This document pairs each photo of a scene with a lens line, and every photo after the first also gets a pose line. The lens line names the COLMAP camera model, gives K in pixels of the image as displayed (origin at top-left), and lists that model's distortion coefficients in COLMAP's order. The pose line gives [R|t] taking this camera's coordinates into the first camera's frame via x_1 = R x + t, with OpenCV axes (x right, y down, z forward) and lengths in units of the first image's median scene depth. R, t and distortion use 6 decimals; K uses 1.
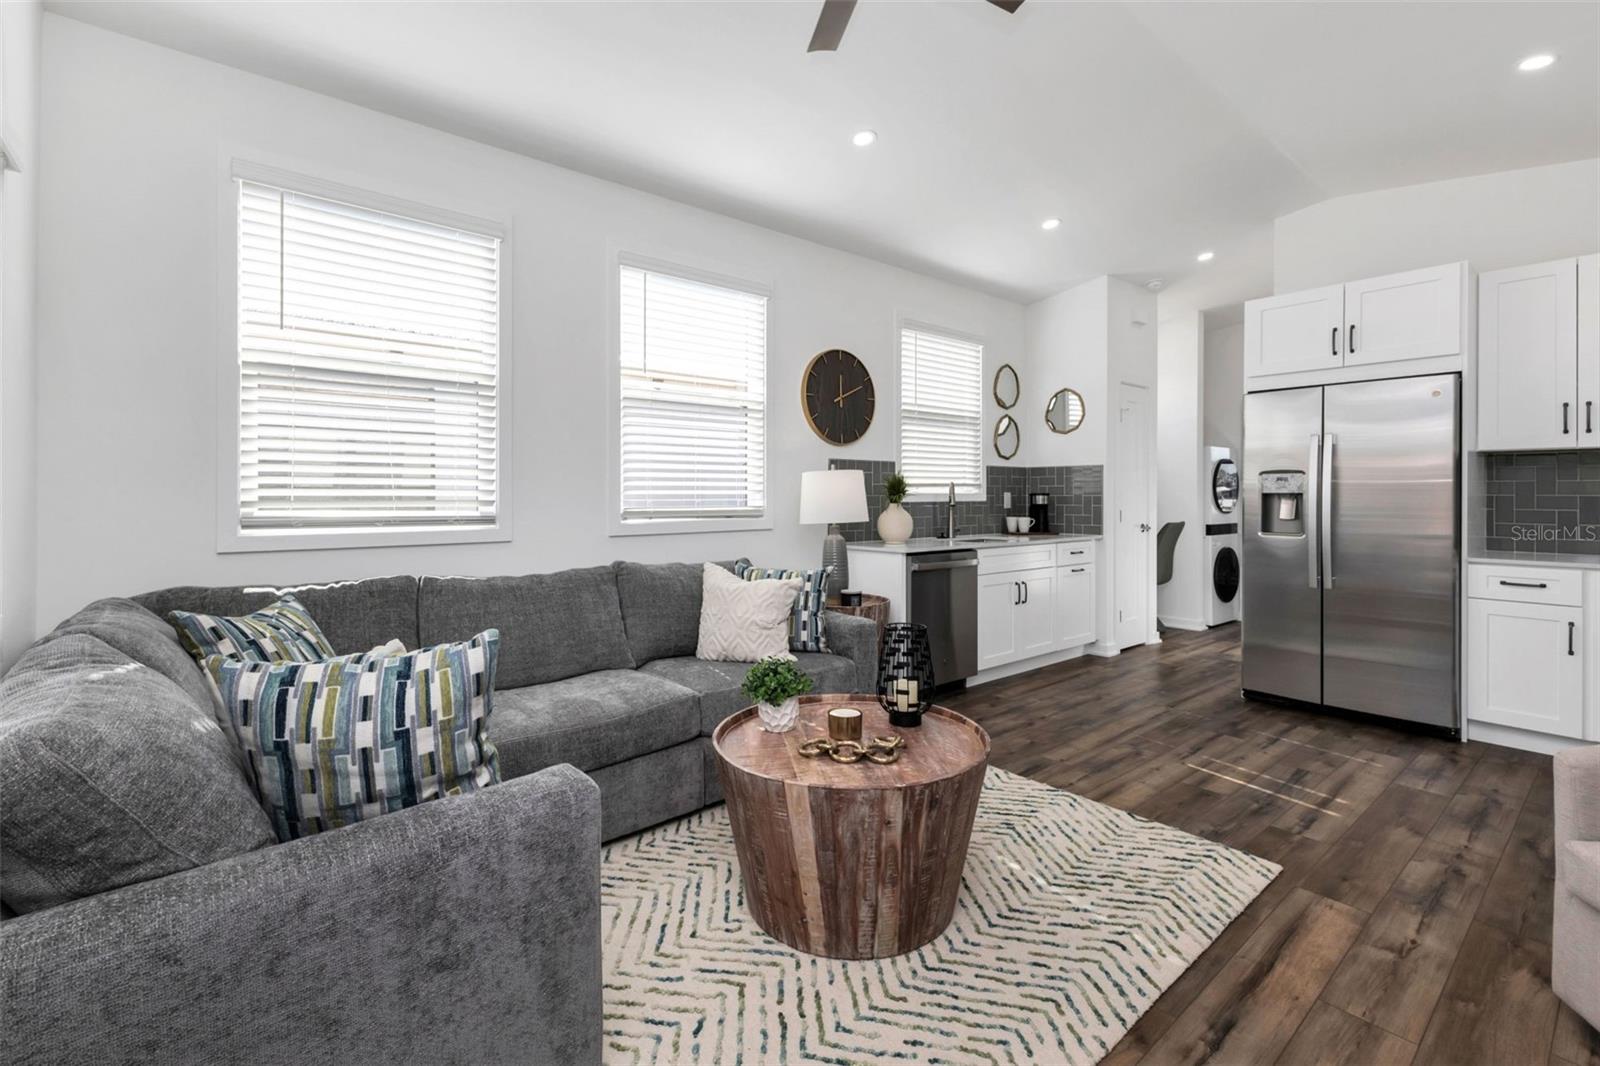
lens RADIAL K [[713.6, 0, 792.7], [0, 713.6, 493.7], [0, 0, 1]] dist [0.011743, 0.000956]
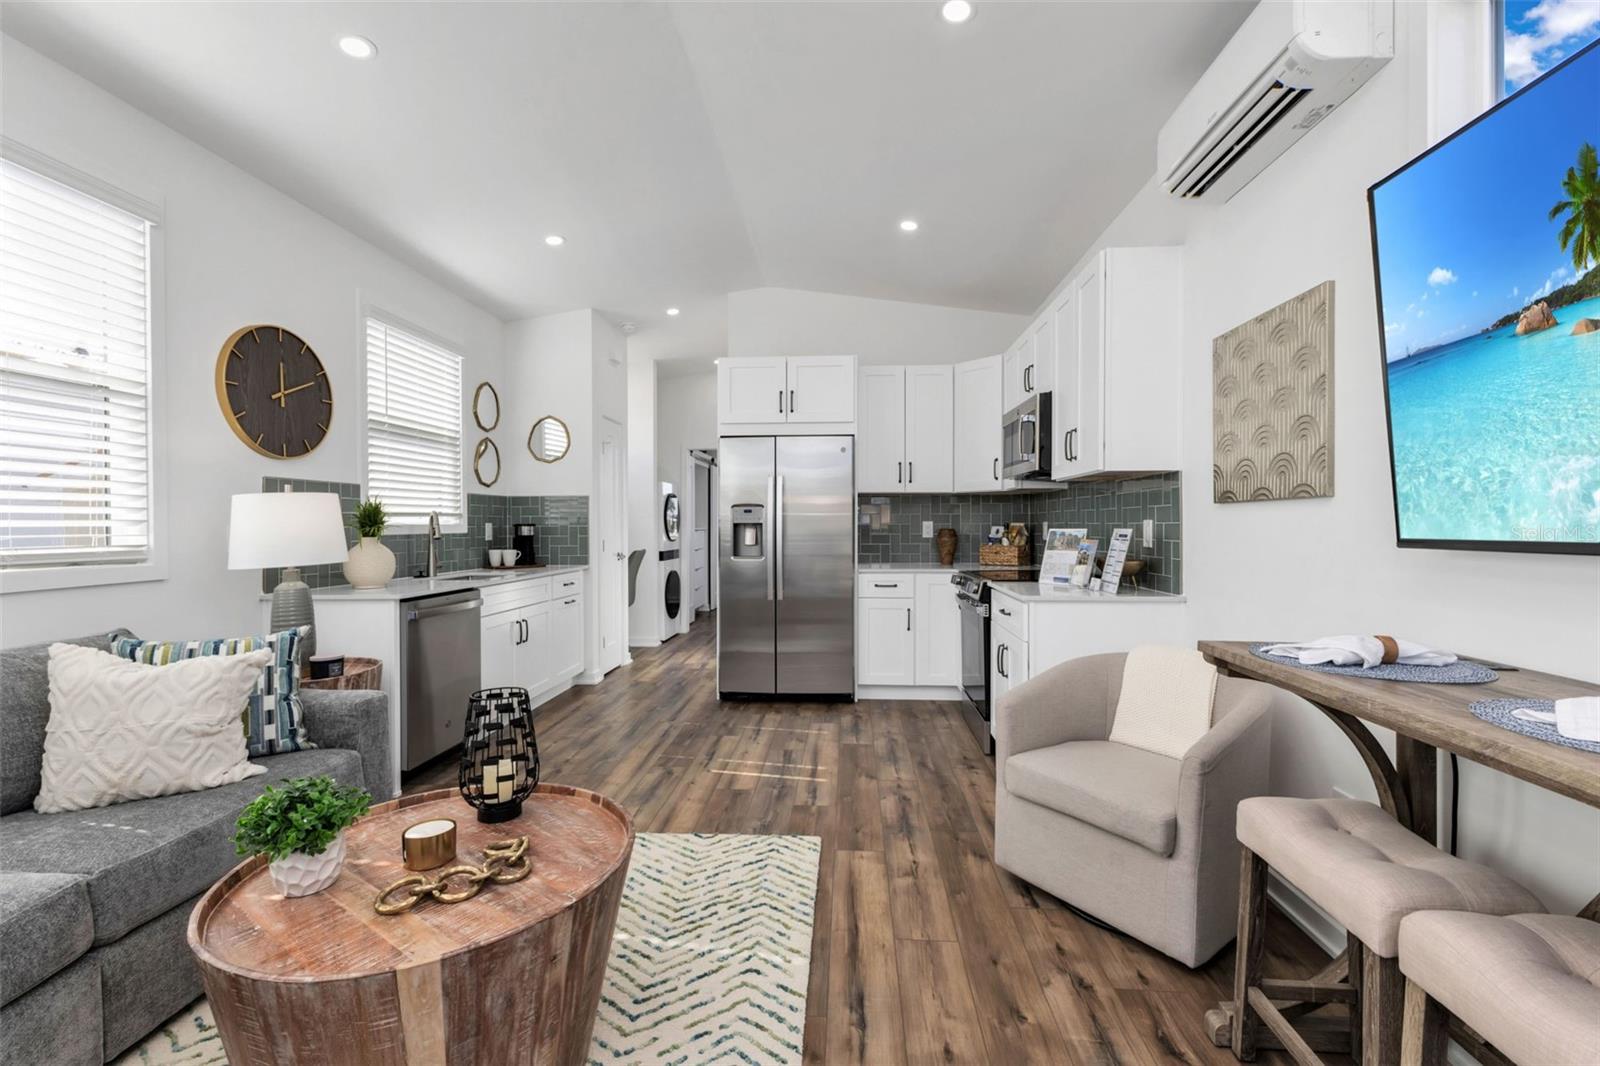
lens RADIAL K [[695.1, 0, 807.8], [0, 695.1, 529.3], [0, 0, 1]] dist [0.008799, -0.000309]
pose [[0.684472, -0.008474, 0.728990, -0.123694], [0.003600, 0.999960, 0.008244, 0.000326], [-0.729031, -0.003018, 0.684475, 0.170804]]
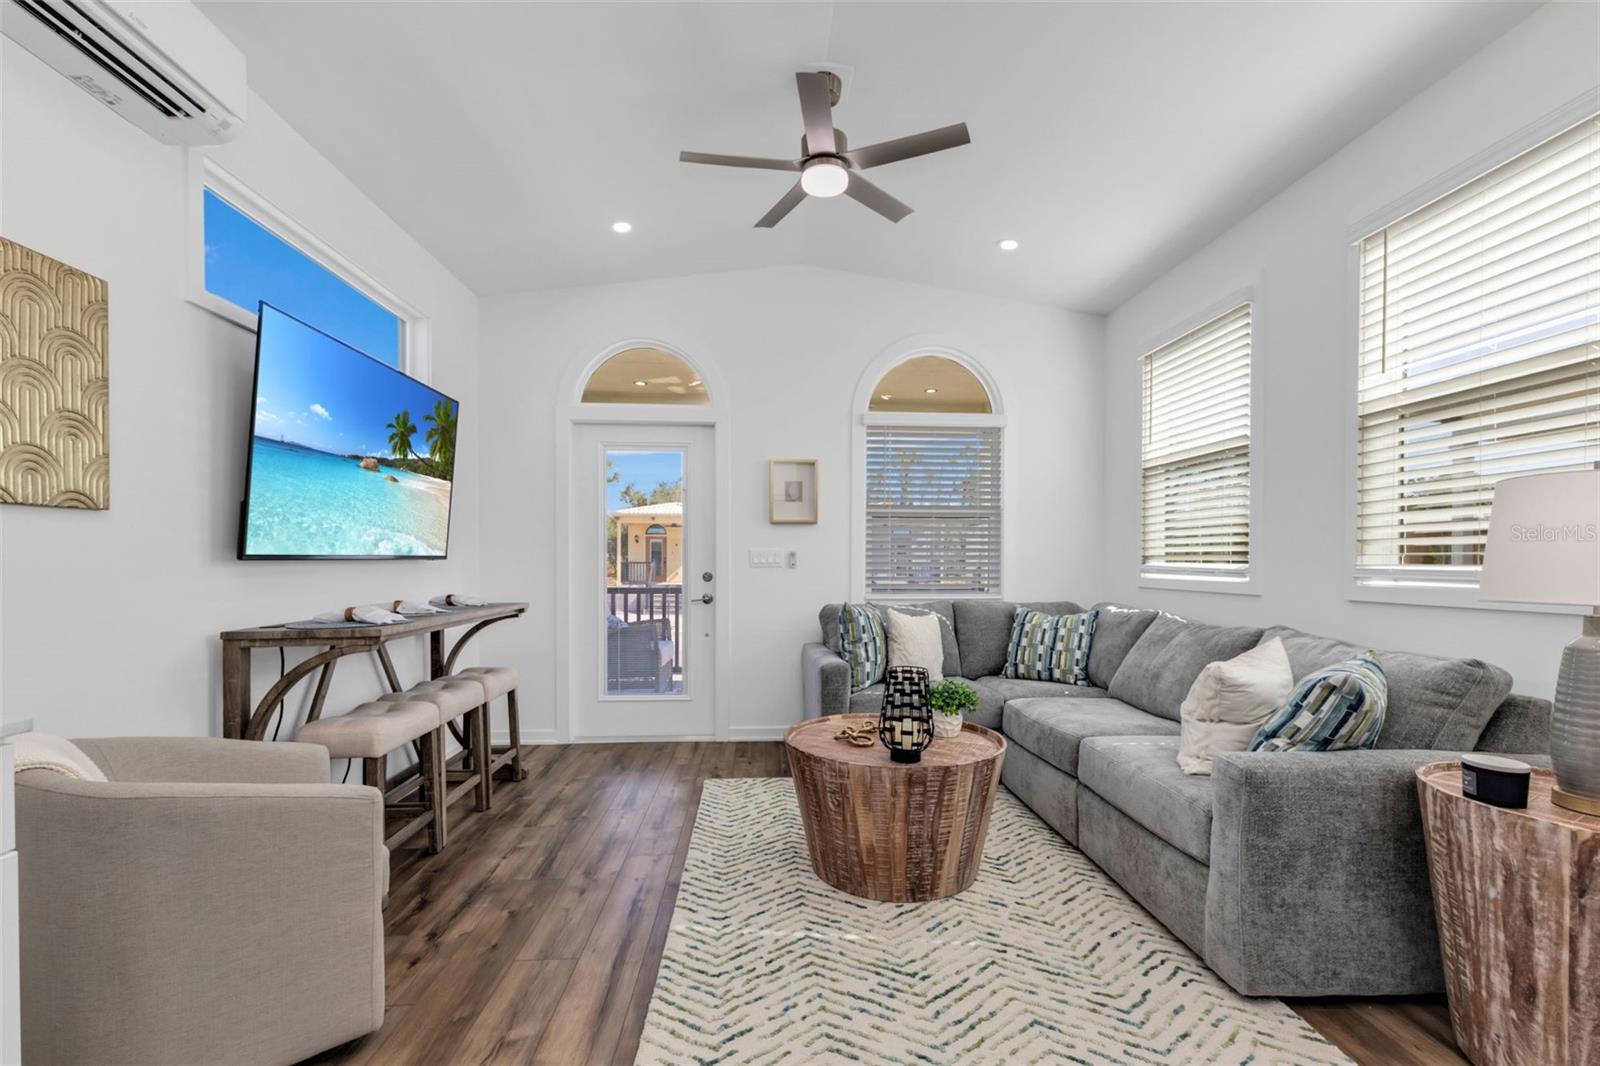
lens RADIAL K [[711.2, 0, 809.1], [0, 711.2, 563.8], [0, 0, 1]] dist [0.016938, -0.000187]
pose [[-0.584661, 0.002251, -0.811275, 0.817799], [-0.002330, 0.999987, 0.004453, 0.019280], [0.811274, 0.004493, -0.584648, 1.116729]]
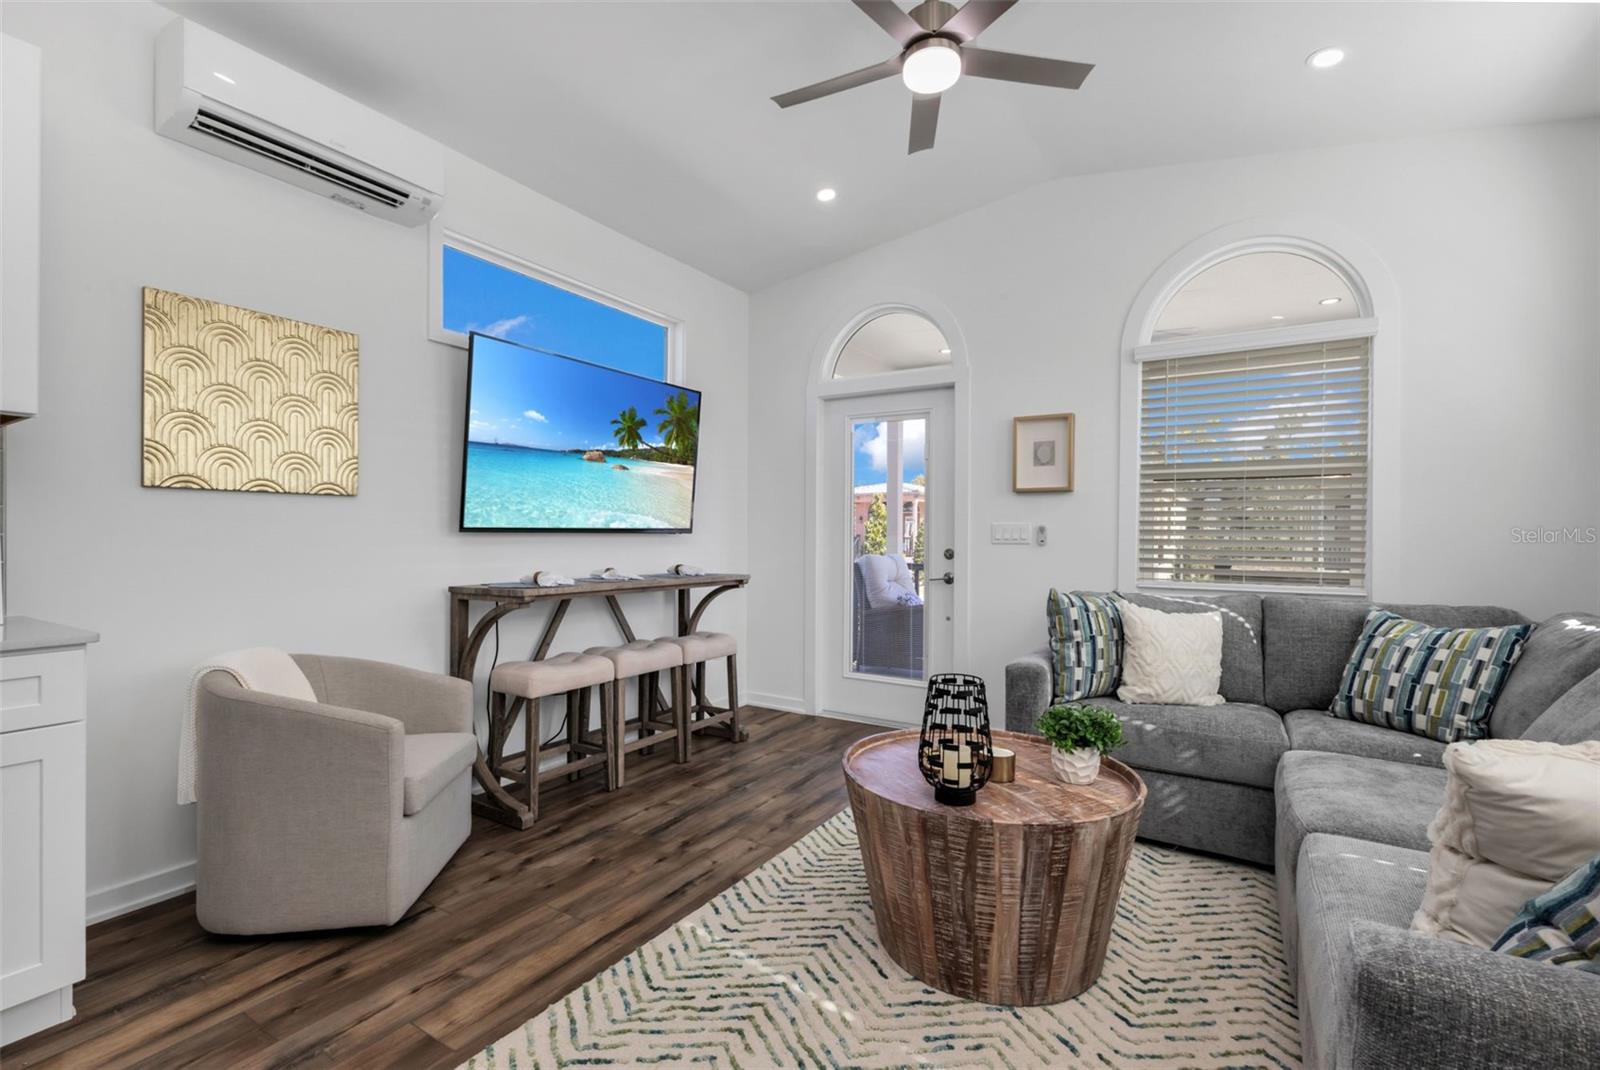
lens RADIAL K [[714.4, 0, 800.0], [0, 714.4, 535.0], [0, 0, 1]] dist [0.014001, -0.000556]
pose [[-0.948641, -0.008074, -0.316252, 0.428946], [-0.008193, 0.999966, -0.000953, 0.021277], [0.316249, 0.001687, -0.948675, 1.266314]]
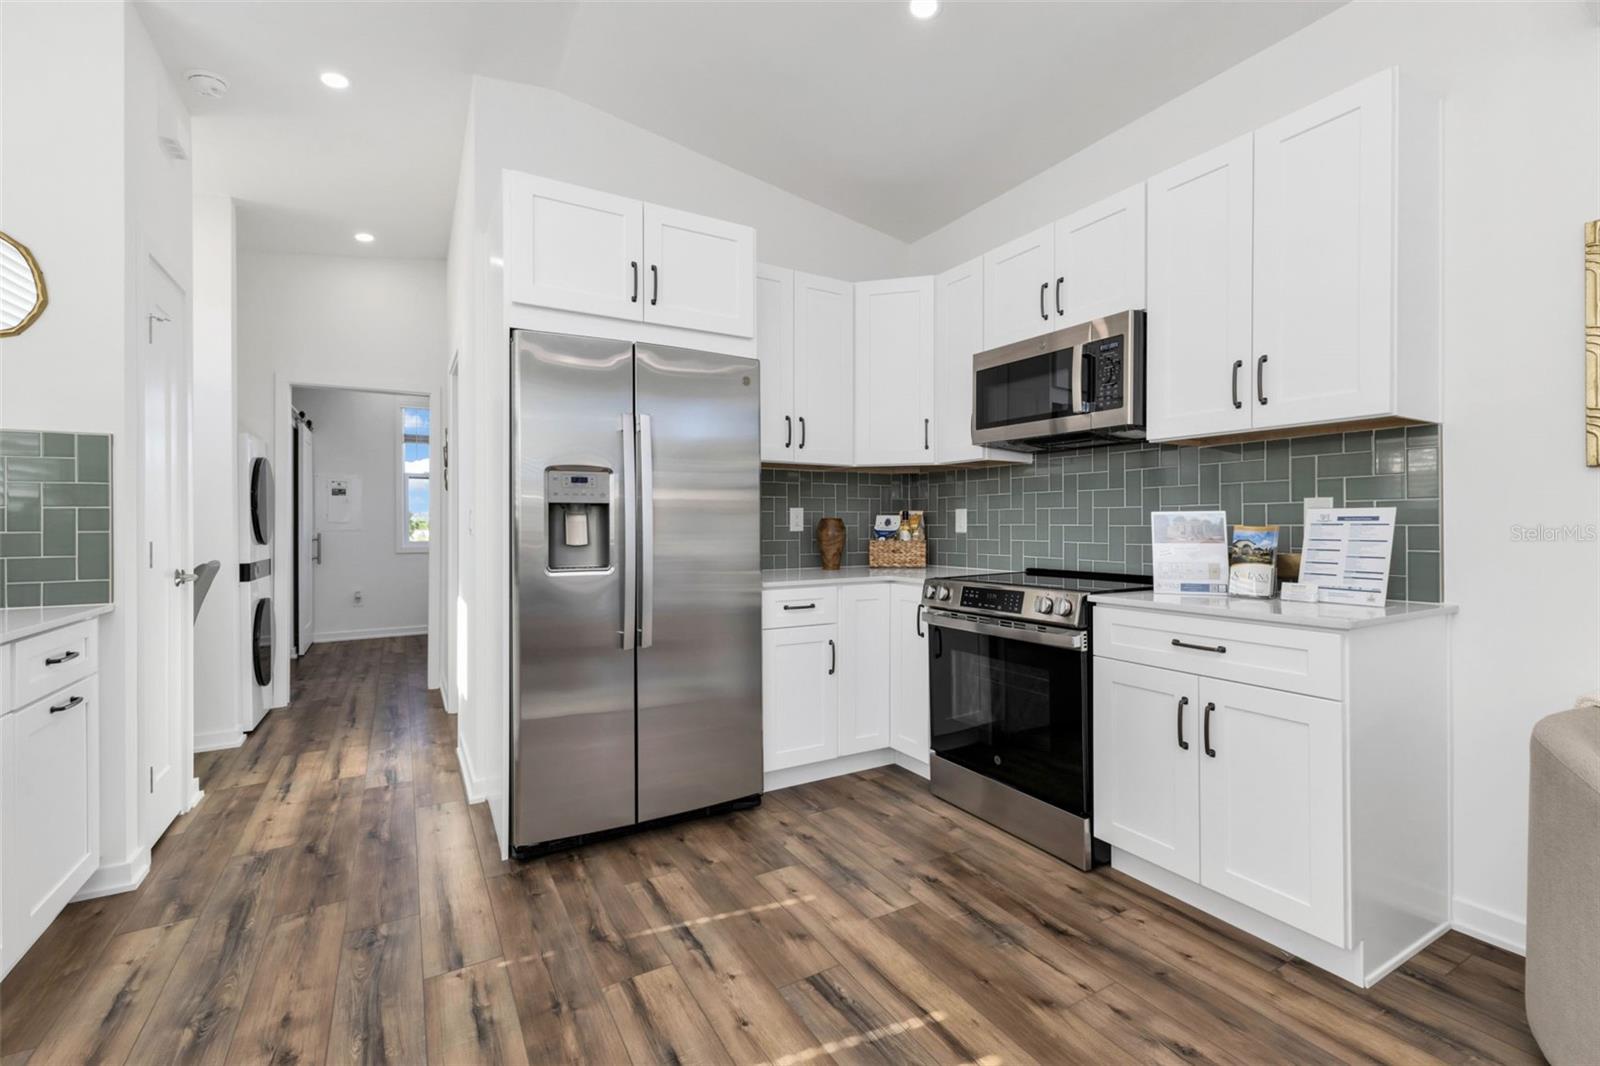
lens RADIAL K [[683.8, 0, 806.1], [0, 683.8, 527.8], [0, 0, 1]] dist [0.008585, -0.000064]
pose [[0.158389, -0.007155, 0.987351, 0.173941], [0.003606, 0.999971, 0.006668, 0.021893], [-0.987370, 0.002504, 0.158410, 0.926145]]
